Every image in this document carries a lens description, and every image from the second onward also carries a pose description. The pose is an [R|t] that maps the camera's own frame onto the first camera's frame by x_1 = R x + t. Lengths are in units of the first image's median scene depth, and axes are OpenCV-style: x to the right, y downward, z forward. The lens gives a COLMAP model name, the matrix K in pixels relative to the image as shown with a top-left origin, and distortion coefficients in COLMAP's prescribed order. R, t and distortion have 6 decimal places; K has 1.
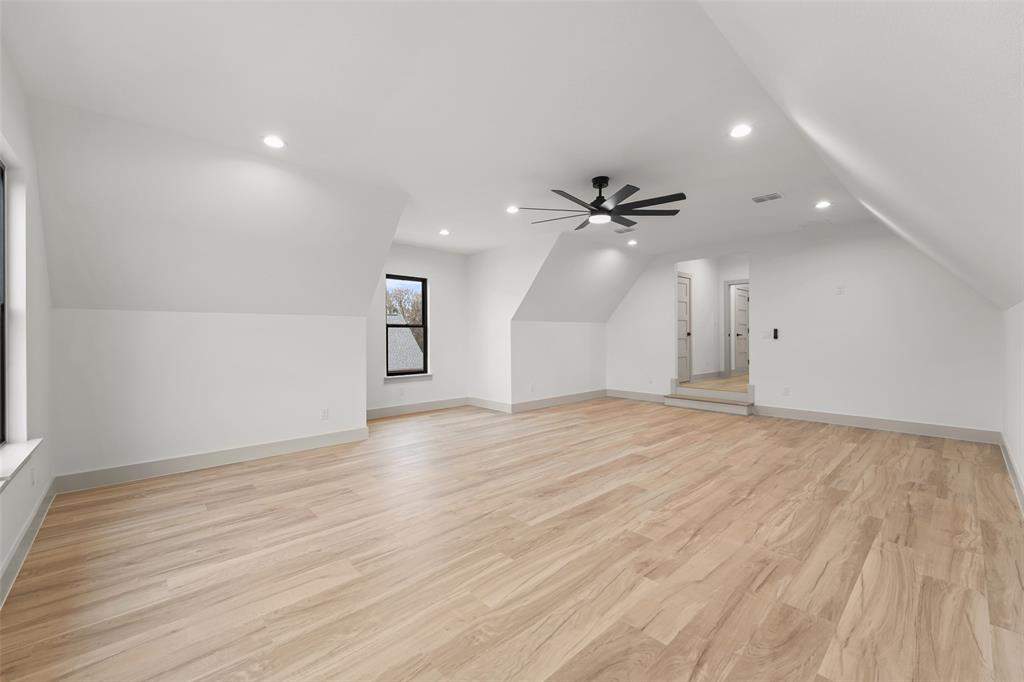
lens RADIAL K [[410.3, 0, 506.3], [0, 410.3, 341.9], [0, 0, 1]] dist [0.002294, 0.000203]
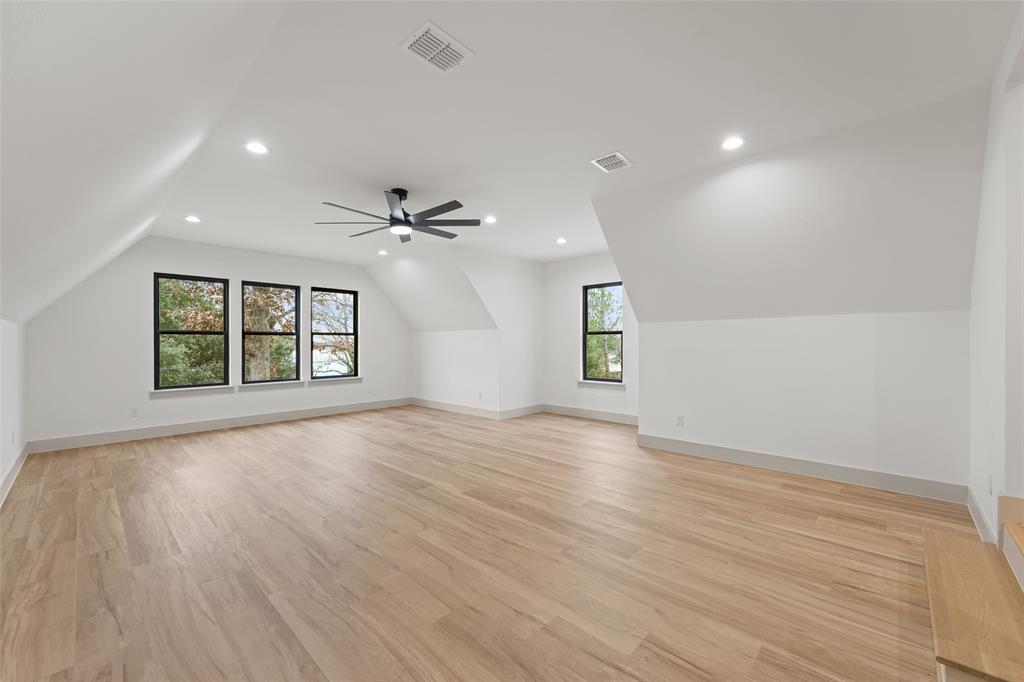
lens RADIAL K [[410.3, 0, 506.7], [0, 410.3, 339.3], [0, 0, 1]] dist [0.002294, 0.000203]
pose [[0.069172, -0.005632, -0.997589, 1.574836], [-0.010023, 0.999930, -0.006340, -0.028313], [0.997554, 0.010437, 0.069111, 1.480172]]
